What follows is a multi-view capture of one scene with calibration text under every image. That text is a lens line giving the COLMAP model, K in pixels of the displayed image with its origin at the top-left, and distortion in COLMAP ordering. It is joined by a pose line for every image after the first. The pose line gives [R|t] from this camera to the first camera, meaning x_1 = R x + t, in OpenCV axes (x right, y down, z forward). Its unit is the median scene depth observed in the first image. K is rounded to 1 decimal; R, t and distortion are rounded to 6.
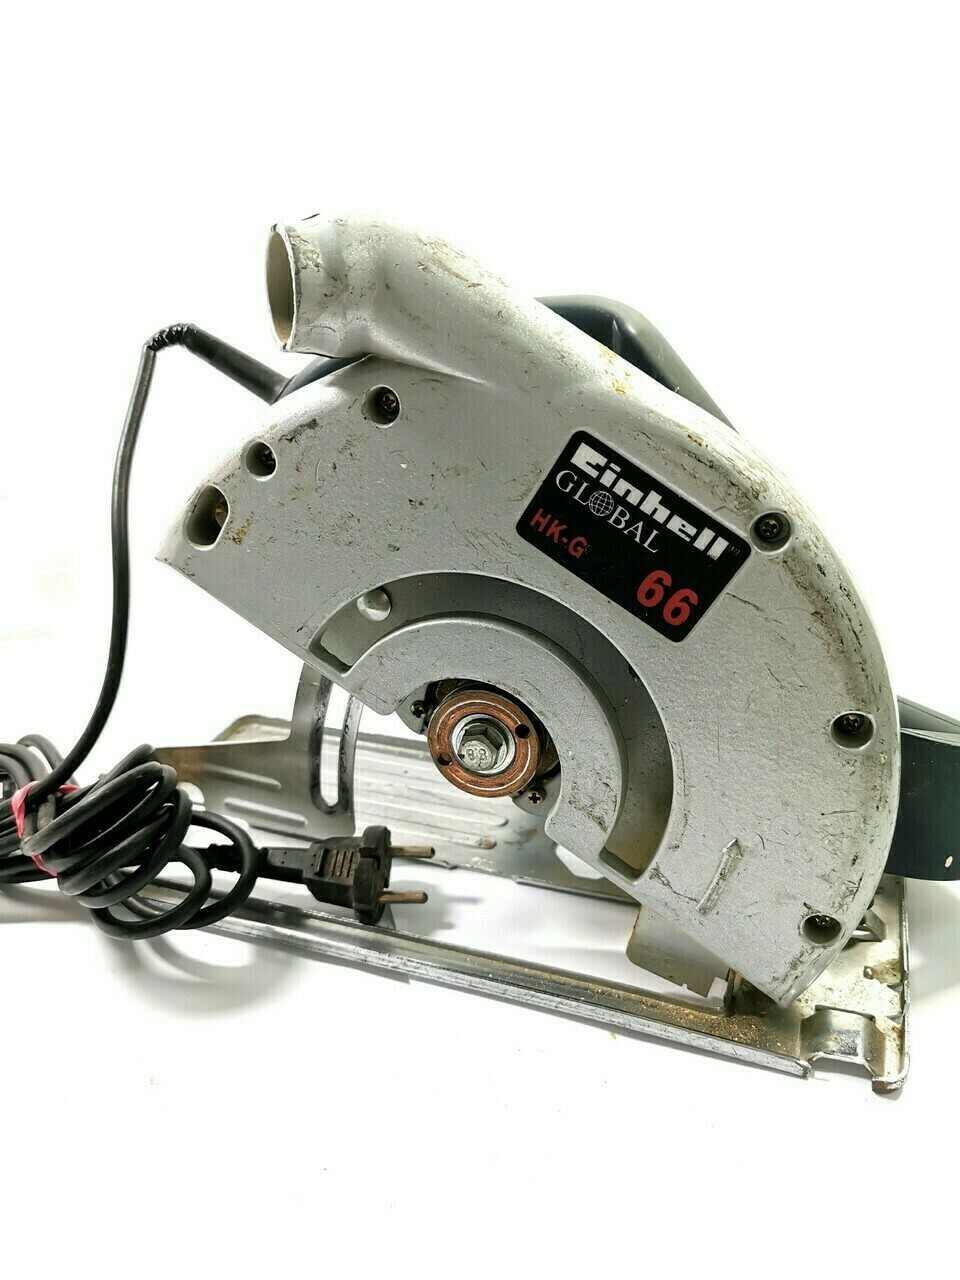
lens RADIAL K [[1002.9, 0, 480.0], [0, 1002.9, 640.0], [0, 0, 1]] dist [0.031949, -0.000779]
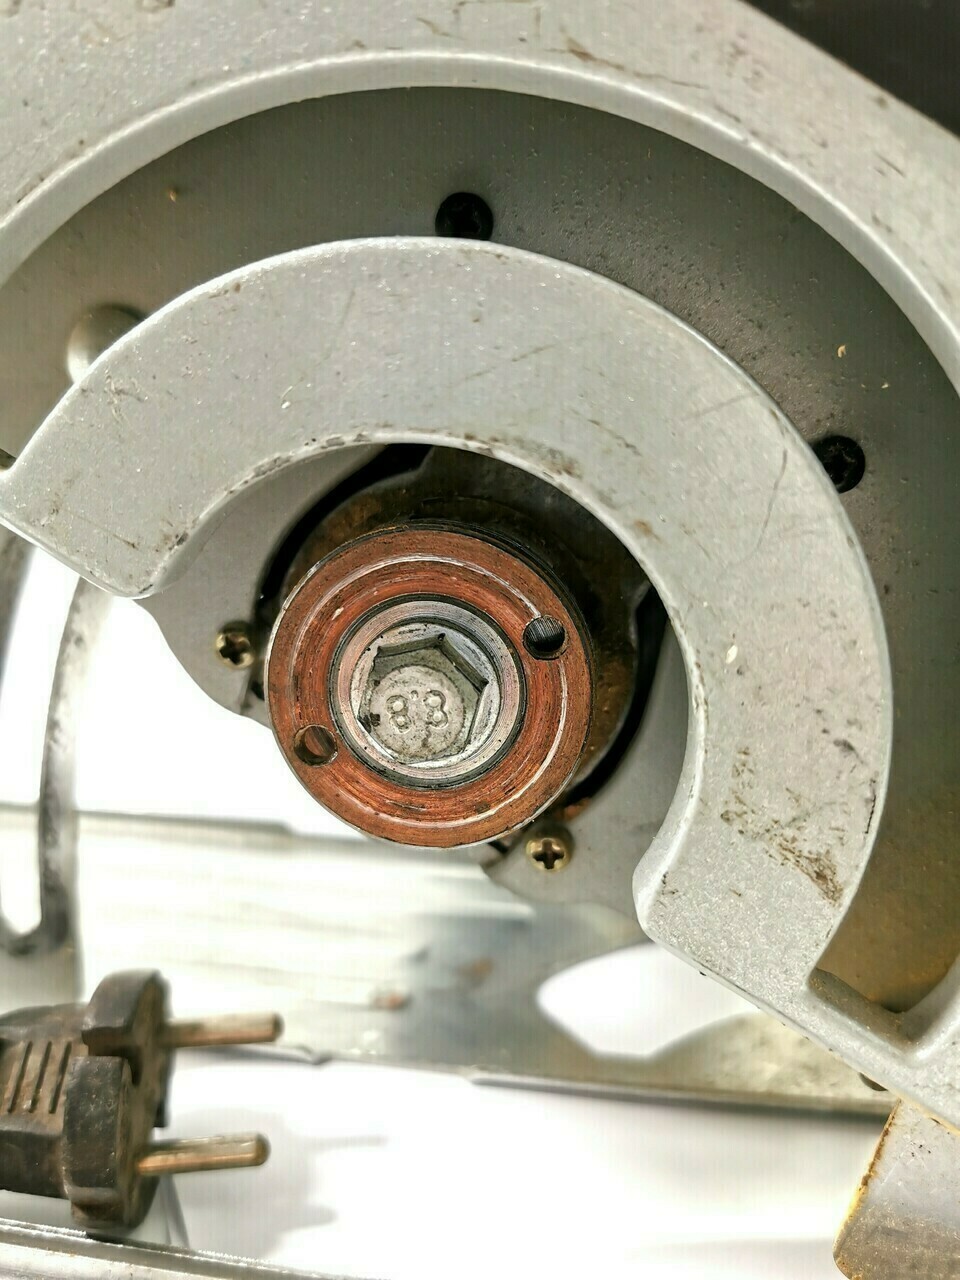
lens RADIAL K [[1030.6, 0, 480.0], [0, 1030.6, 640.0], [0, 0, 1]] dist [-0.004998, -0.091329]
pose [[0.982013, -0.023715, 0.187317, -0.055294], [0.052629, 0.987142, -0.150936, 0.169287], [-0.181329, 0.158079, 0.970634, 0.765211]]
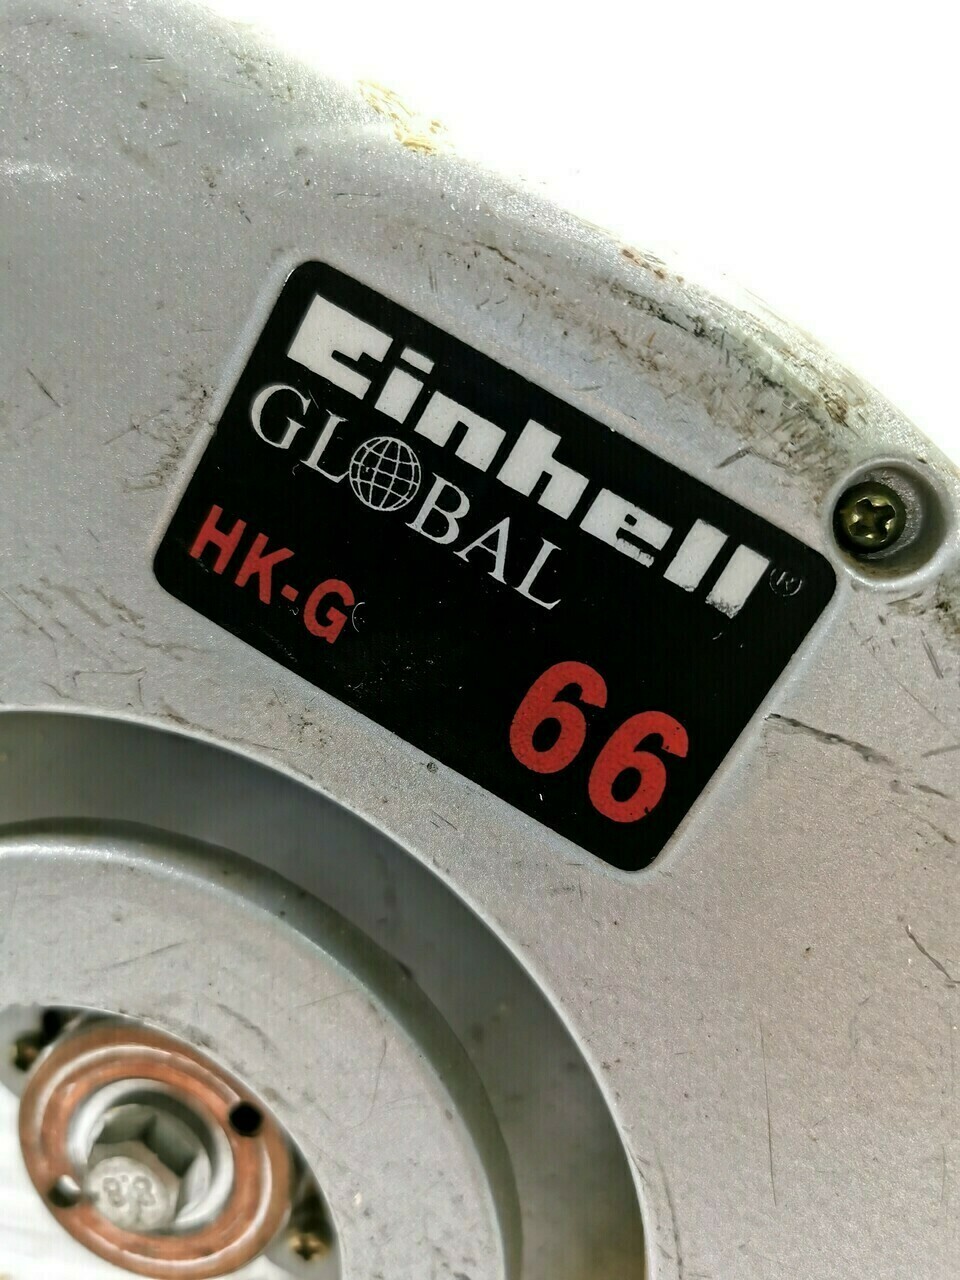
lens RADIAL K [[1030.6, 0, 480.0], [0, 1030.6, 640.0], [0, 0, 1]] dist [-0.004998, -0.091329]
pose [[0.990119, -0.044062, 0.133130, 0.102622], [0.068412, 0.980490, -0.184280, -0.014494], [-0.122413, 0.191567, 0.973816, 0.661084]]
